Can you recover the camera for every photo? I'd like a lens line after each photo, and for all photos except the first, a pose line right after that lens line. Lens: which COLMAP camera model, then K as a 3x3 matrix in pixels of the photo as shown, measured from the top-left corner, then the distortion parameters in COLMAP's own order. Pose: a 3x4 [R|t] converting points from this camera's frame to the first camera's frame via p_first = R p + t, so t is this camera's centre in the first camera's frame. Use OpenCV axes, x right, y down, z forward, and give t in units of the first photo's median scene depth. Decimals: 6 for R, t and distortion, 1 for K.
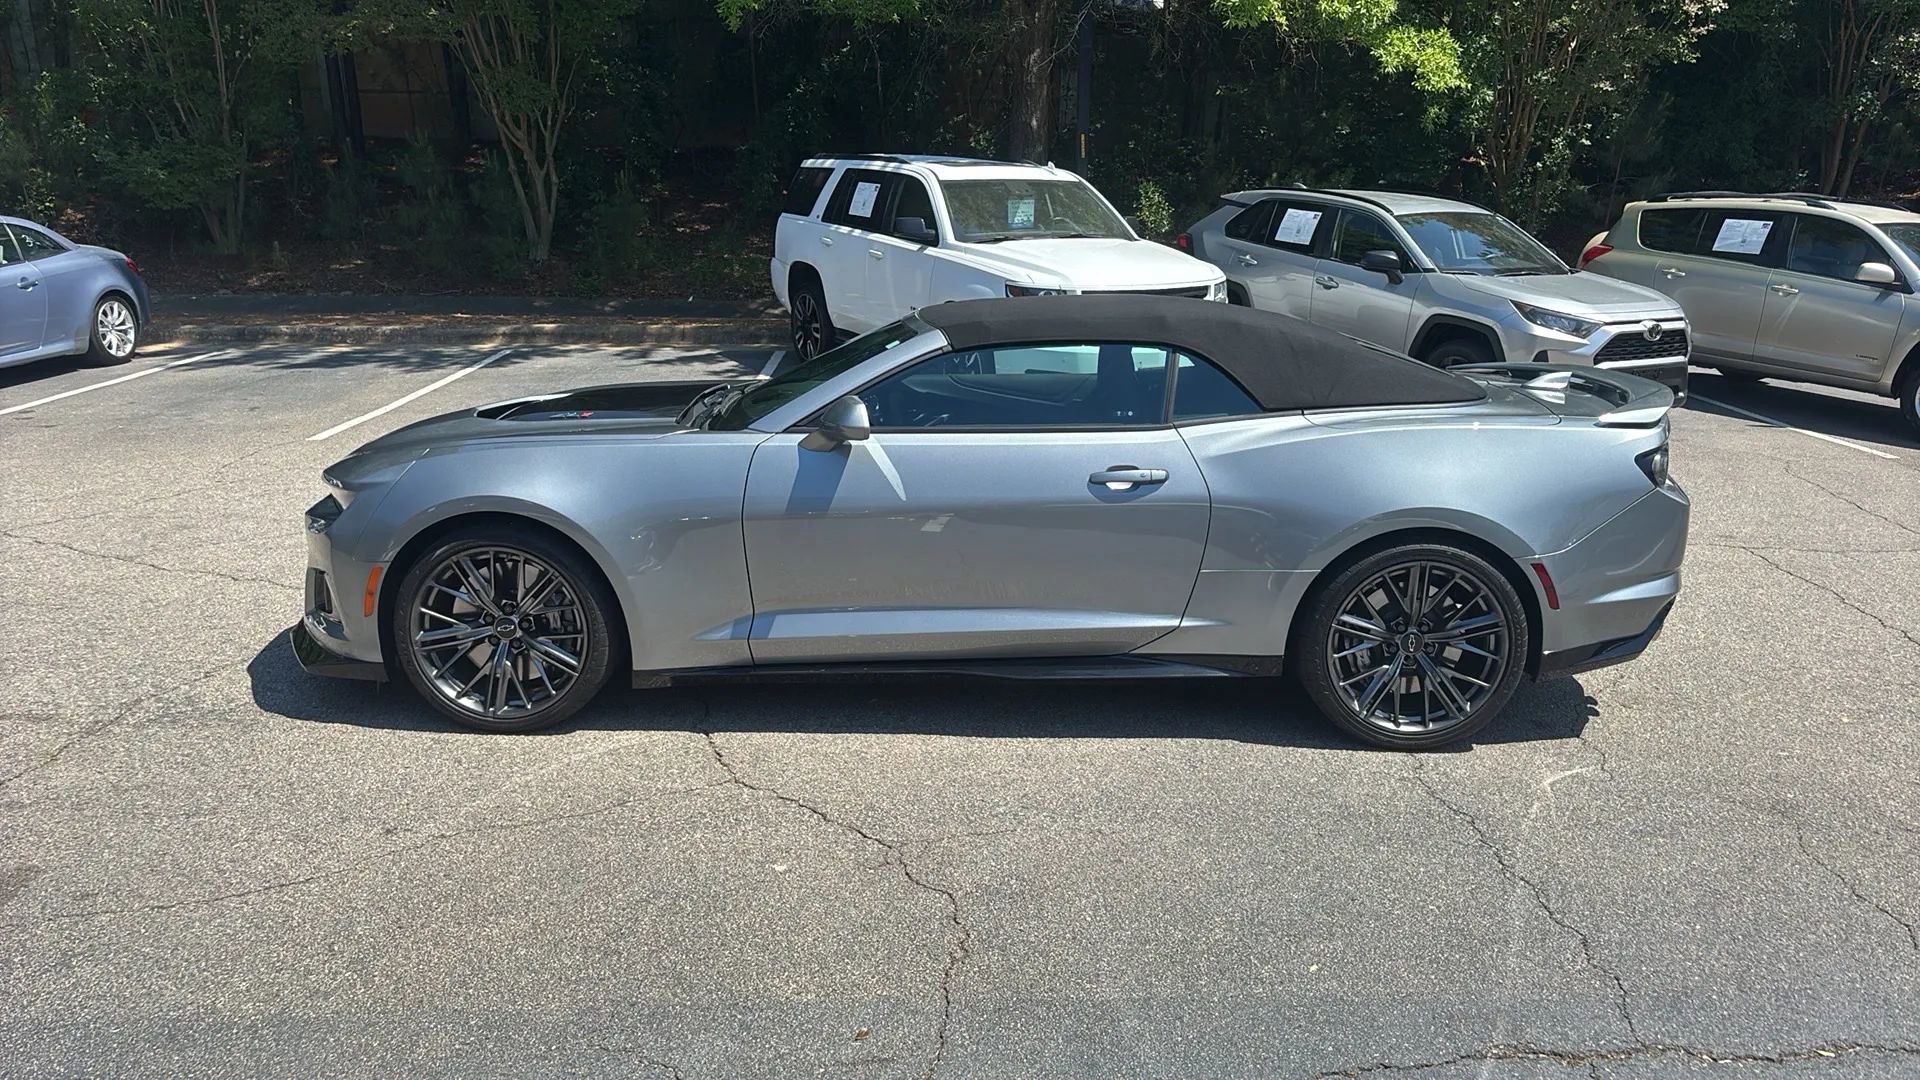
lens RADIAL K [[1401.1, 0, 955.8], [0, 1401.1, 540.7], [0, 0, 1]] dist [0.034790, -0.046806]
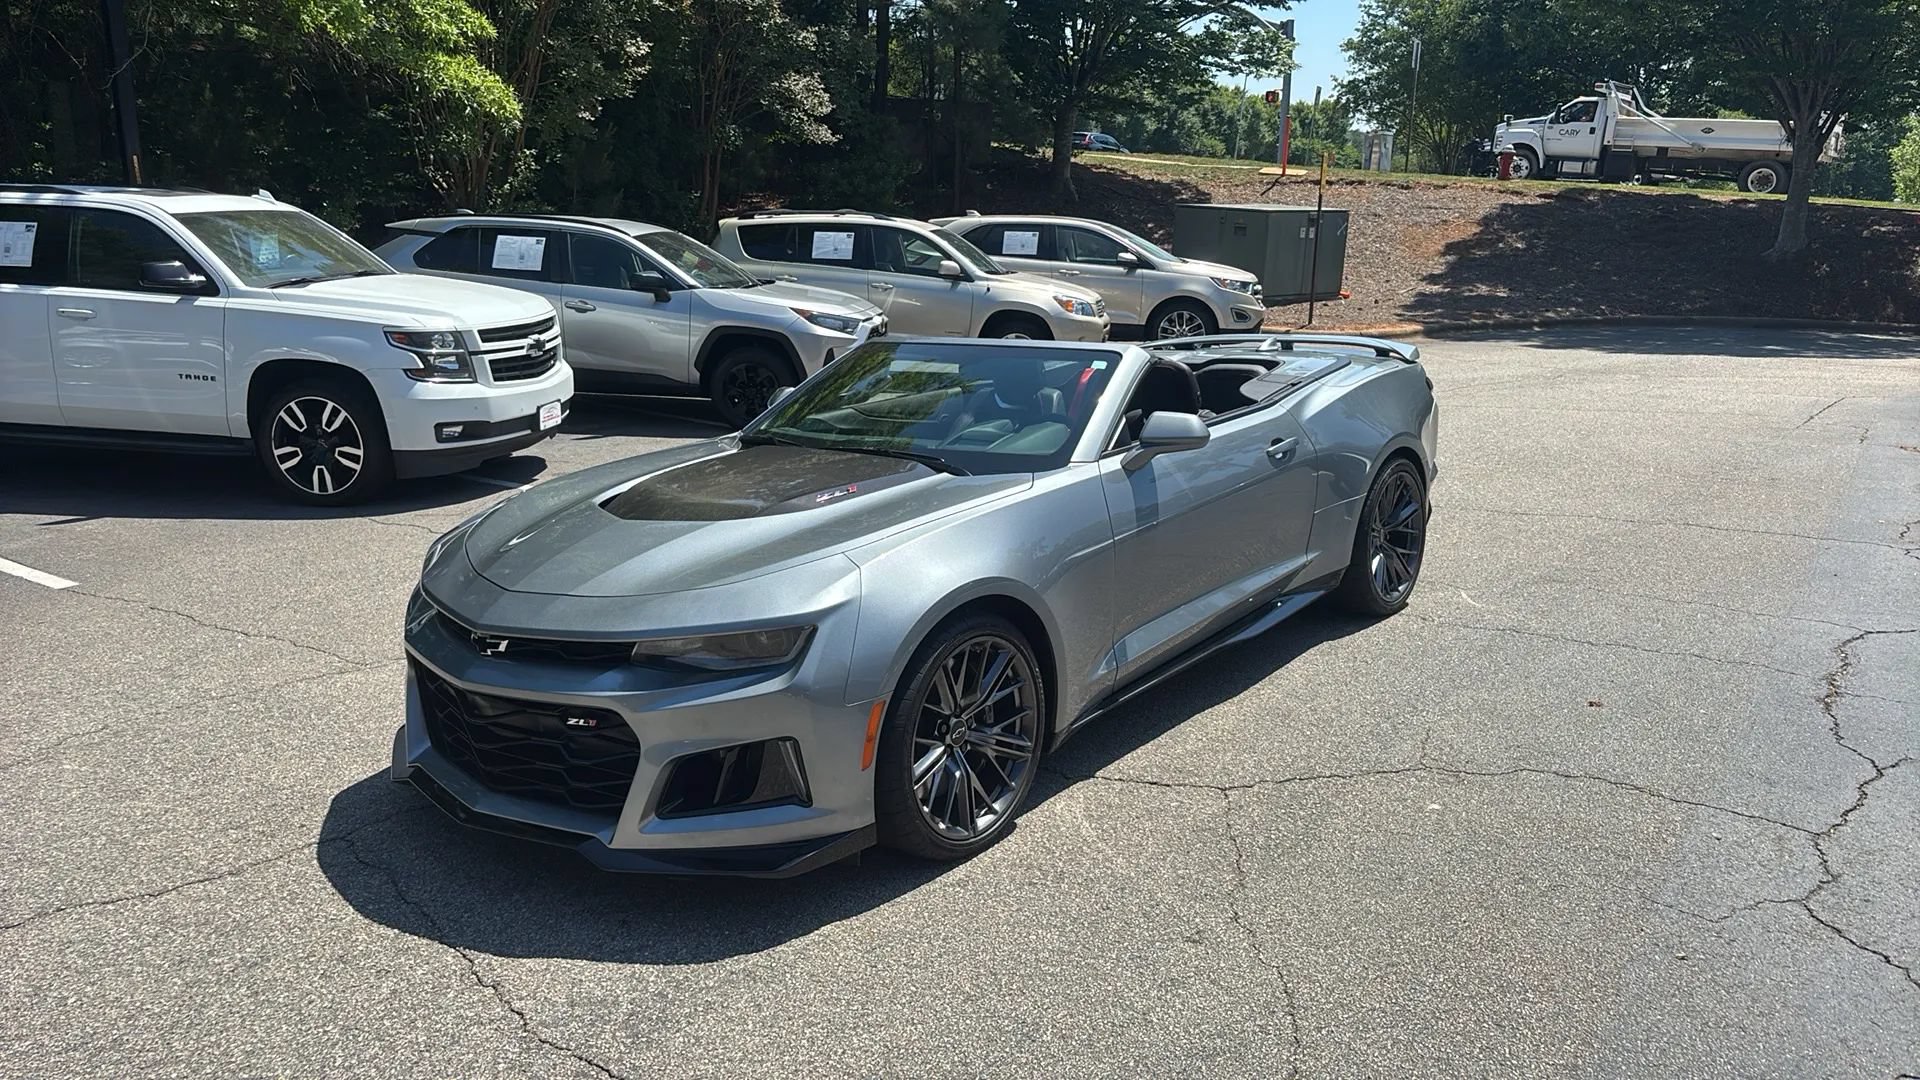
lens RADIAL K [[1401.1, 0, 956.3], [0, 1401.1, 531.7], [0, 0, 1]] dist [0.034790, -0.046806]
pose [[0.614052, -0.198081, 0.764005, -0.843303], [0.213865, 0.973539, 0.080516, -0.113365], [-0.759738, 0.113953, 0.640167, 0.385267]]
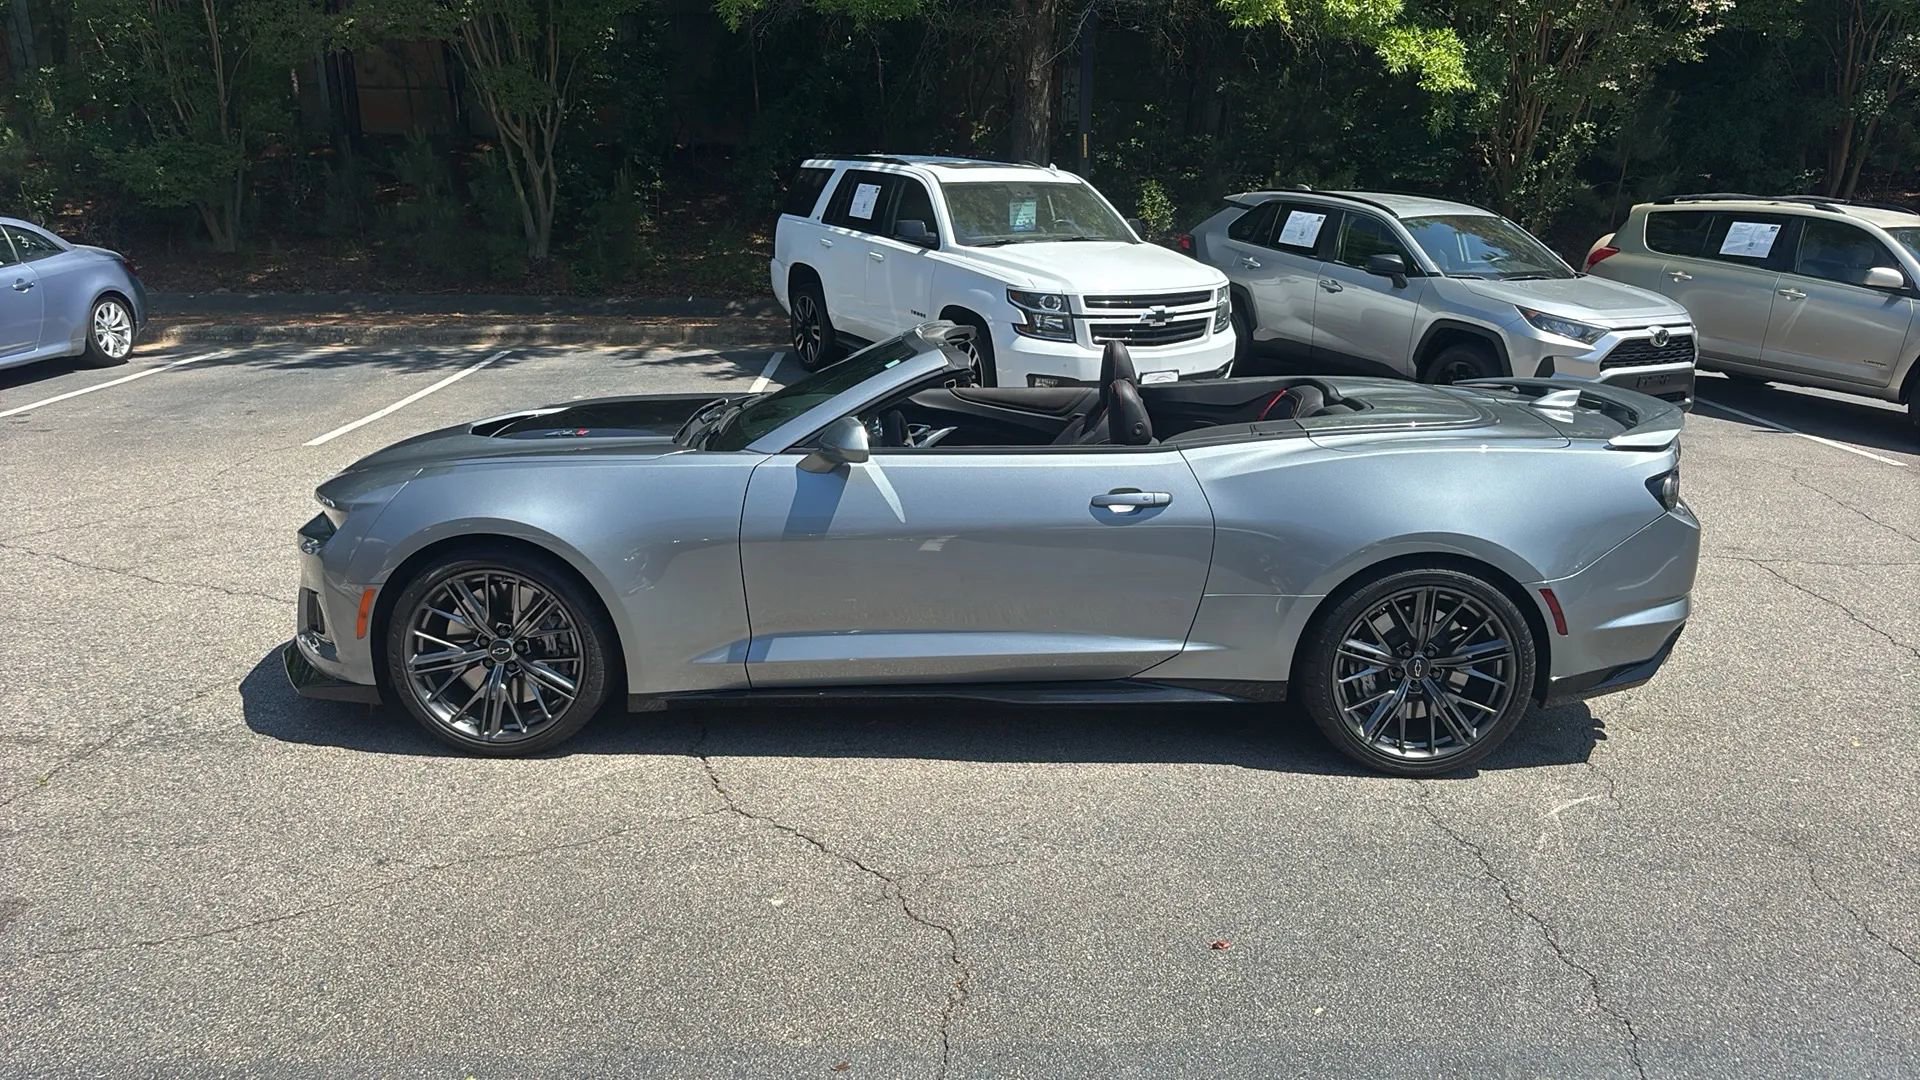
lens RADIAL K [[1401.1, 0, 954.1], [0, 1401.1, 546.5], [0, 0, 1]] dist [0.034790, -0.046806]
pose [[0.999997, 0.001755, -0.001785, 0.000452], [-0.001739, 0.999959, 0.008921, -0.018523], [0.001801, -0.008918, 0.999959, 0.011901]]
